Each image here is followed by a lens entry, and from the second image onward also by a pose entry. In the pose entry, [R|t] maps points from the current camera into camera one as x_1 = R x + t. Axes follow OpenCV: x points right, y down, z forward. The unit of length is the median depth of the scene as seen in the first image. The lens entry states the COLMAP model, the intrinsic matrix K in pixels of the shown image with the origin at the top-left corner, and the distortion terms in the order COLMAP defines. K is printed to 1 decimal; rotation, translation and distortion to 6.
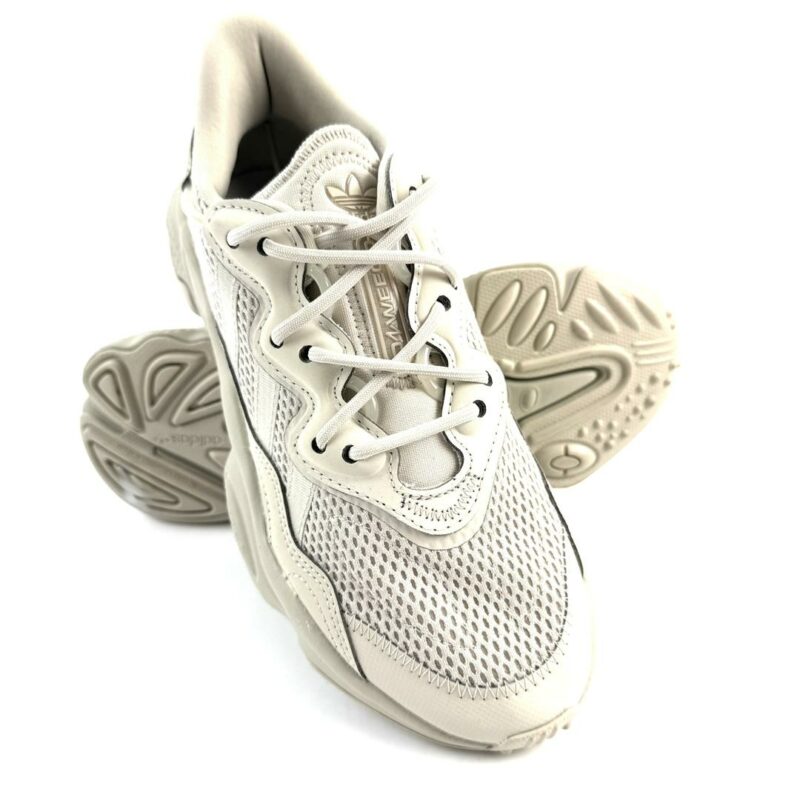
lens RADIAL K [[779.3, 0, 400.0], [0, 779.3, 400.0], [0, 0, 1]] dist [0.229475, -0.700903]
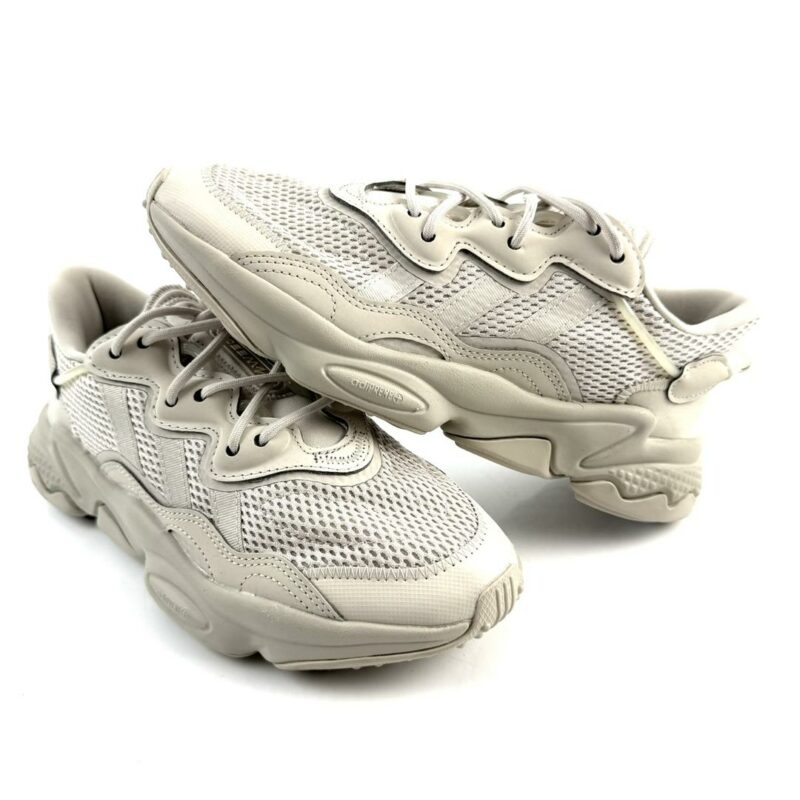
lens RADIAL K [[779.3, 0, 400.0], [0, 779.3, 400.0], [0, 0, 1]] dist [0.229475, -0.700903]
pose [[0.892061, -0.271682, 0.361131, -0.292702], [0.428177, 0.763705, -0.483135, 0.701106], [-0.144539, 0.585614, 0.797599, -0.049857]]
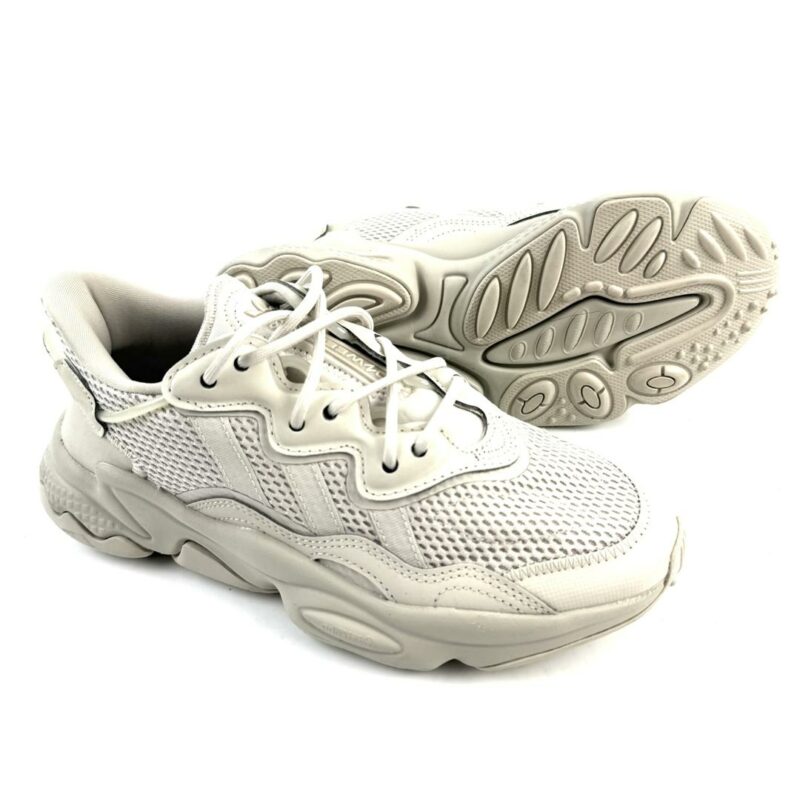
lens RADIAL K [[779.3, 0, 400.0], [0, 779.3, 400.0], [0, 0, 1]] dist [0.229475, -0.700903]
pose [[0.693631, -0.487197, 0.530580, -0.647217], [0.663239, 0.719347, -0.206529, 0.232632], [-0.281051, 0.495156, 0.822090, 0.027790]]
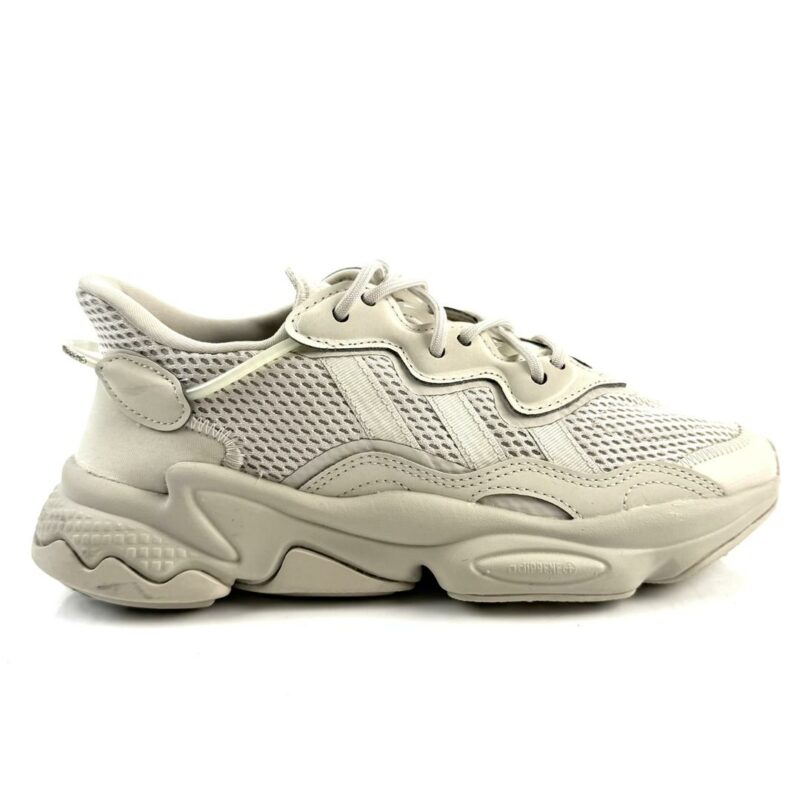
lens RADIAL K [[779.3, 0, 400.0], [0, 779.3, 400.0], [0, 0, 1]] dist [0.229475, -0.700903]
pose [[0.332056, -0.237520, 0.912865, -1.185183], [0.843626, 0.507691, -0.174773, 0.101462], [-0.421941, 0.828151, 0.368960, 0.707903]]
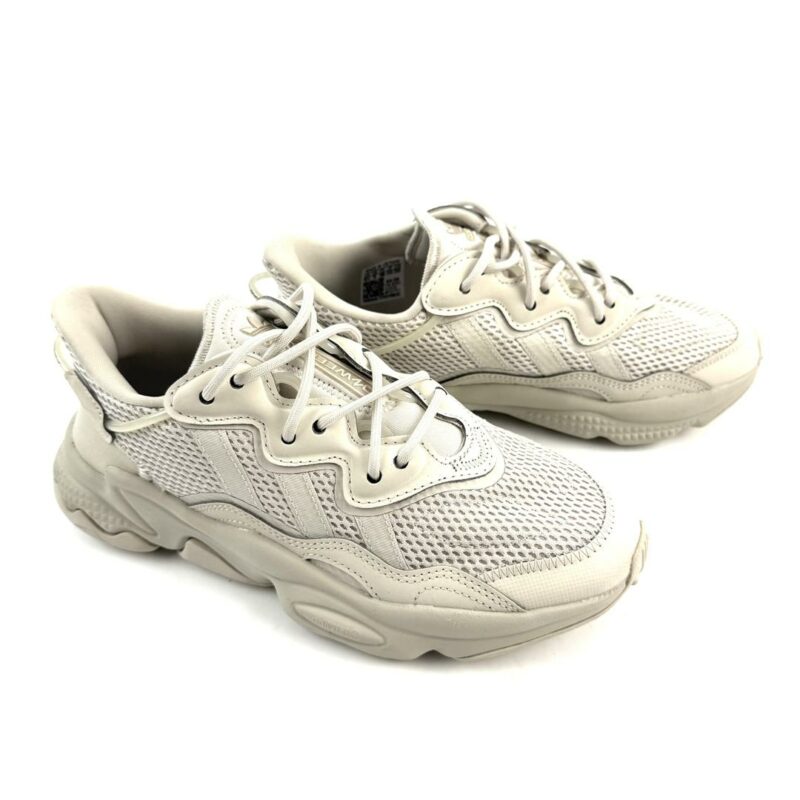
lens RADIAL K [[779.3, 0, 400.0], [0, 779.3, 400.0], [0, 0, 1]] dist [0.229475, -0.700903]
pose [[0.700599, -0.513049, 0.495926, -0.623436], [0.659507, 0.730914, -0.175540, 0.212721], [-0.272418, 0.450050, 0.850437, -0.103138]]
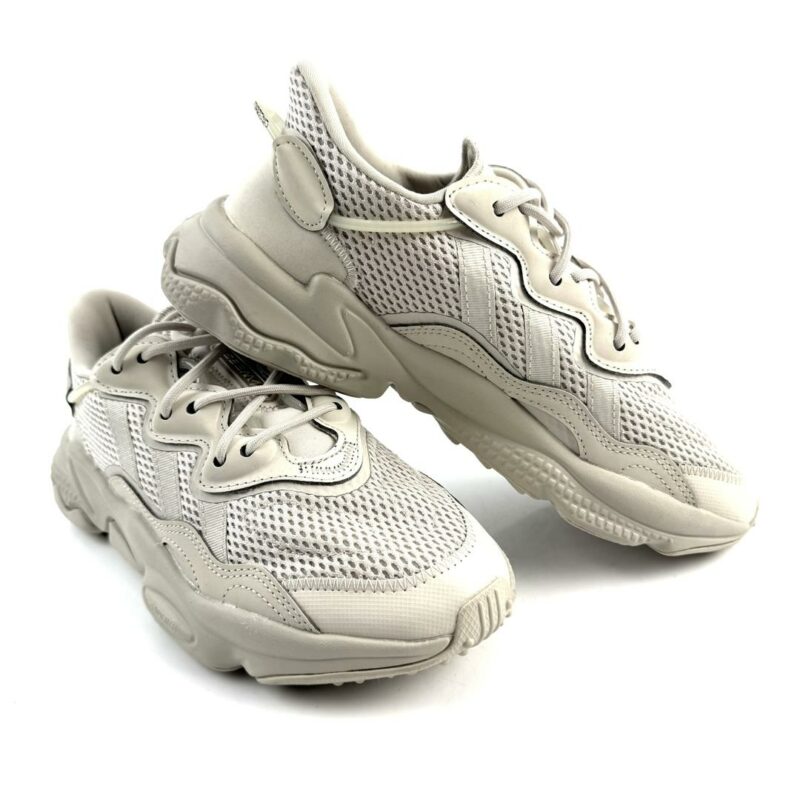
lens RADIAL K [[779.3, 0, 400.0], [0, 779.3, 400.0], [0, 0, 1]] dist [0.229475, -0.700903]
pose [[0.922844, -0.266983, 0.277629, -0.160275], [0.381443, 0.733539, -0.562513, 0.782872], [-0.053471, 0.625012, 0.778782, -0.016366]]
